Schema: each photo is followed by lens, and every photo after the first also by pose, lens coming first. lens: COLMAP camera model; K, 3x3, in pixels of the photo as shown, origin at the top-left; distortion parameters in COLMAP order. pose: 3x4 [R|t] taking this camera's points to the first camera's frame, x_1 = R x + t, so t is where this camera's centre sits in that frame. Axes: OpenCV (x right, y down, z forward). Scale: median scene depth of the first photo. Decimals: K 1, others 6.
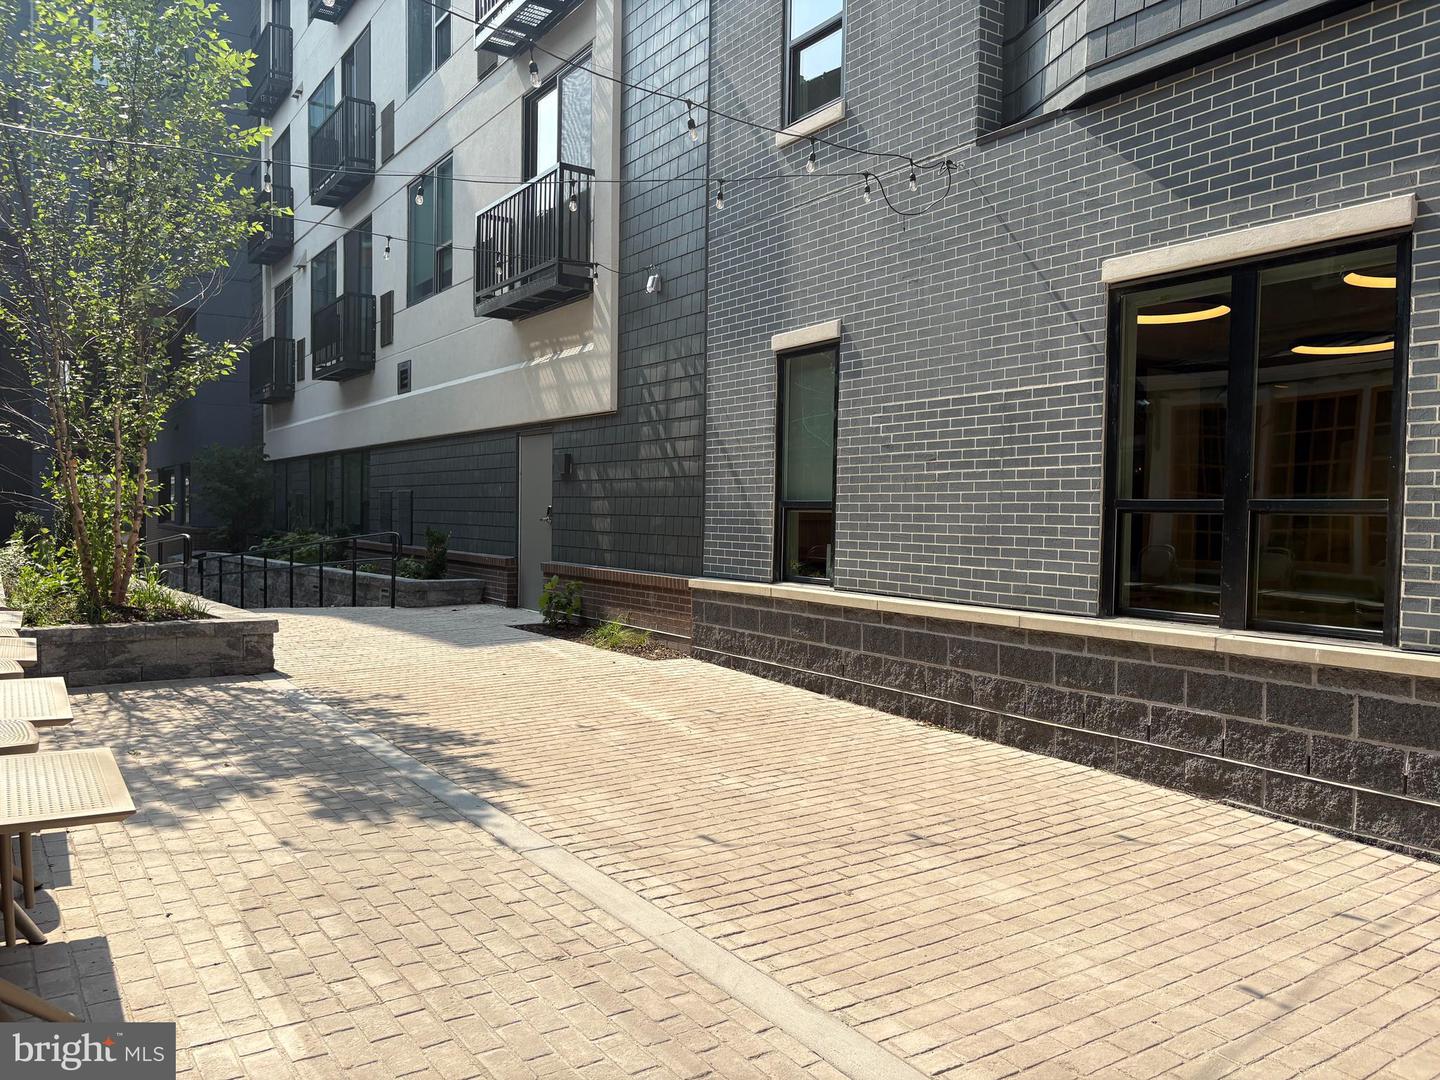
lens RADIAL K [[1092.7, 0, 722.1], [0, 1092.7, 547.7], [0, 0, 1]] dist [0.053937, -0.071876]
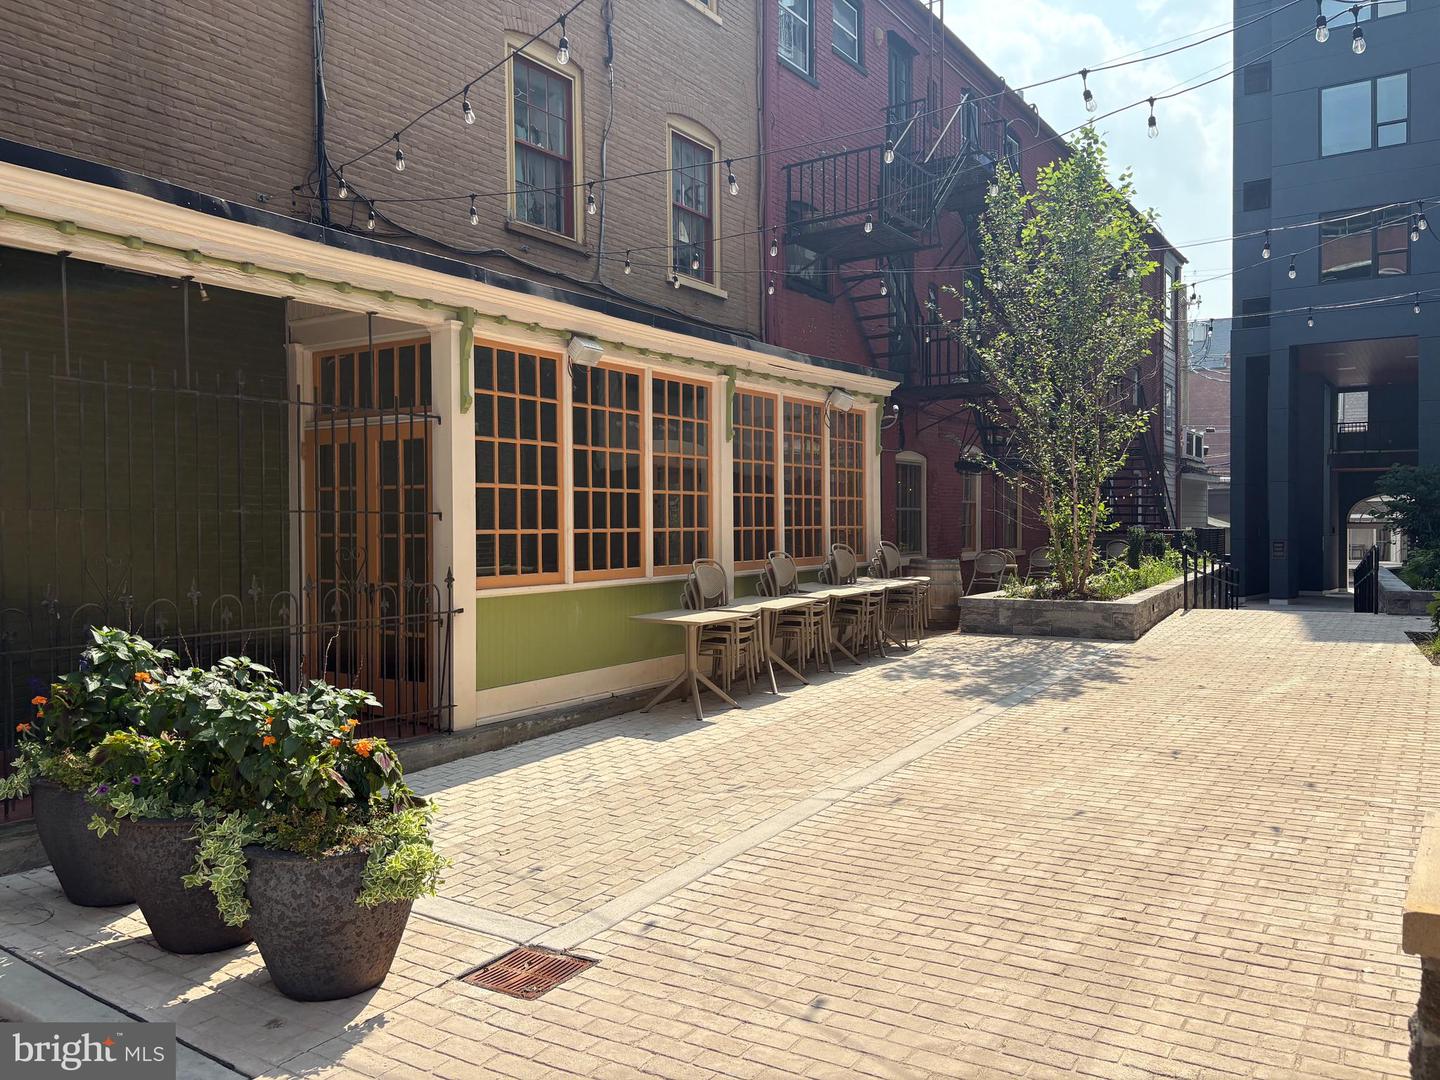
lens RADIAL K [[1092.7, 0, 722.1], [0, 1092.7, 547.7], [0, 0, 1]] dist [0.053937, -0.071876]
pose [[0.395474, 0.005026, -0.918464, 0.734511], [-0.021509, 0.999761, -0.003790, 0.010233], [0.918225, 0.021254, 0.395487, -0.059438]]
